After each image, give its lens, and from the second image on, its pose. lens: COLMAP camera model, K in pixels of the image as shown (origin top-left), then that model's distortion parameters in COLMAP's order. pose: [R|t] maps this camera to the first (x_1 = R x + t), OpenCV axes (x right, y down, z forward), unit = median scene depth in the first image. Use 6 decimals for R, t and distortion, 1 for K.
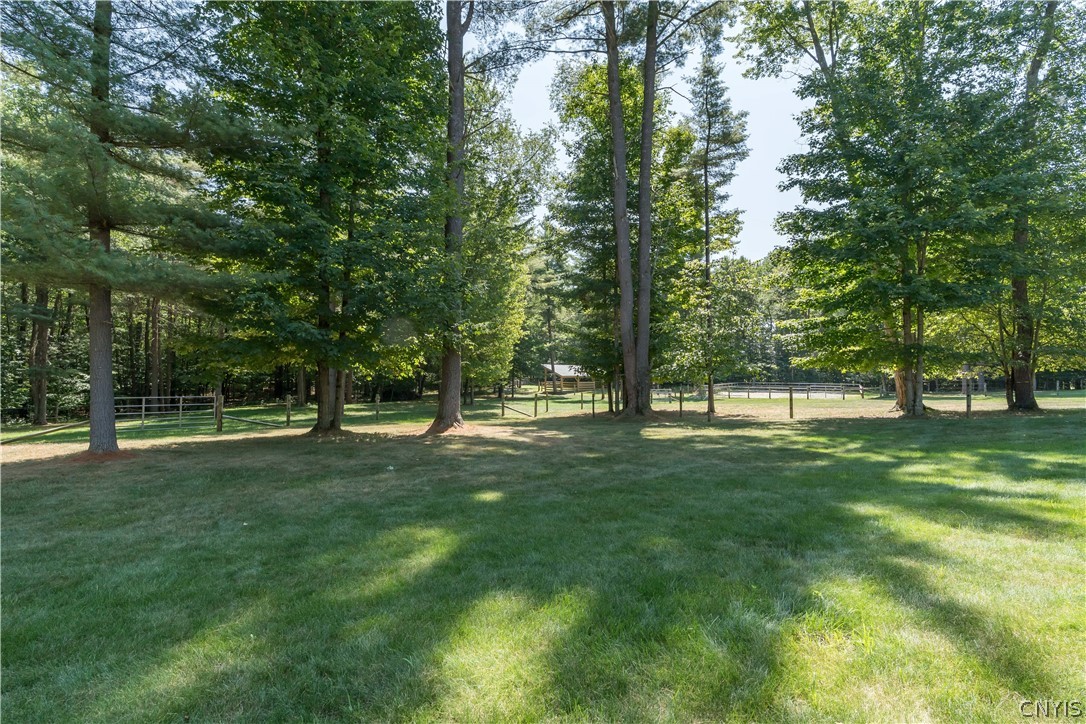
lens RADIAL K [[492.3, 0, 543.0], [0, 492.3, 362.0], [0, 0, 1]] dist [-0.003114, 0.000232]
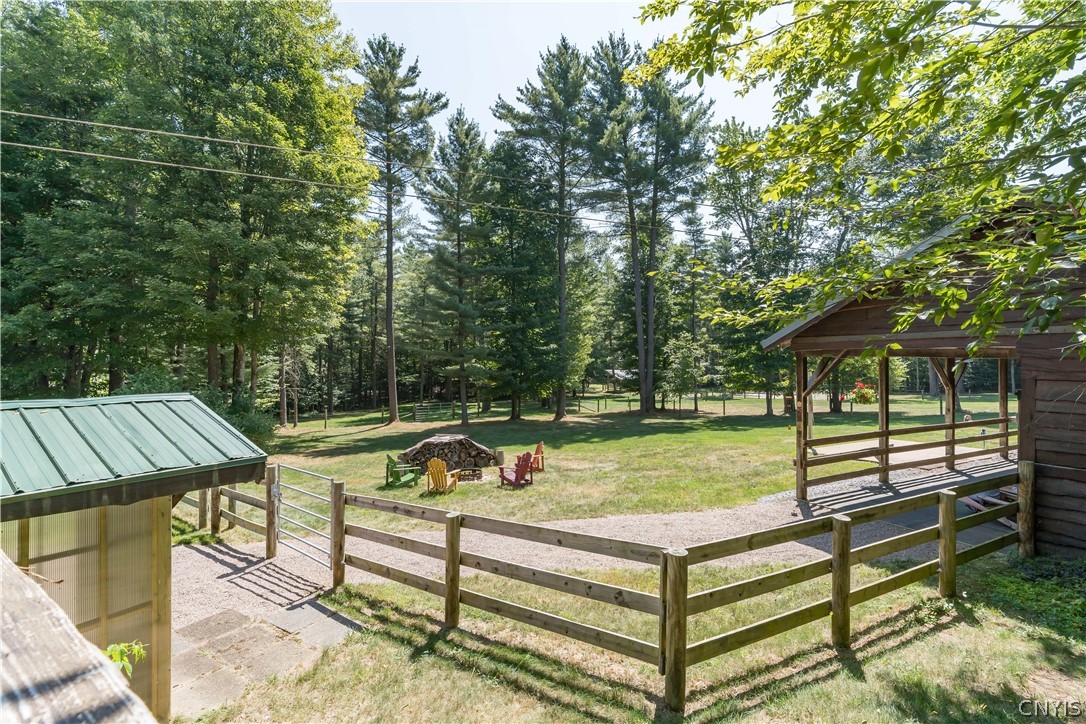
lens RADIAL K [[492.3, 0, 543.0], [0, 492.3, 362.0], [0, 0, 1]] dist [-0.003114, 0.000232]
pose [[0.990591, -0.004141, -0.136797, 0.030199], [0.006458, 0.999843, 0.016500, -0.091715], [0.136707, -0.017228, 0.990462, -0.715731]]
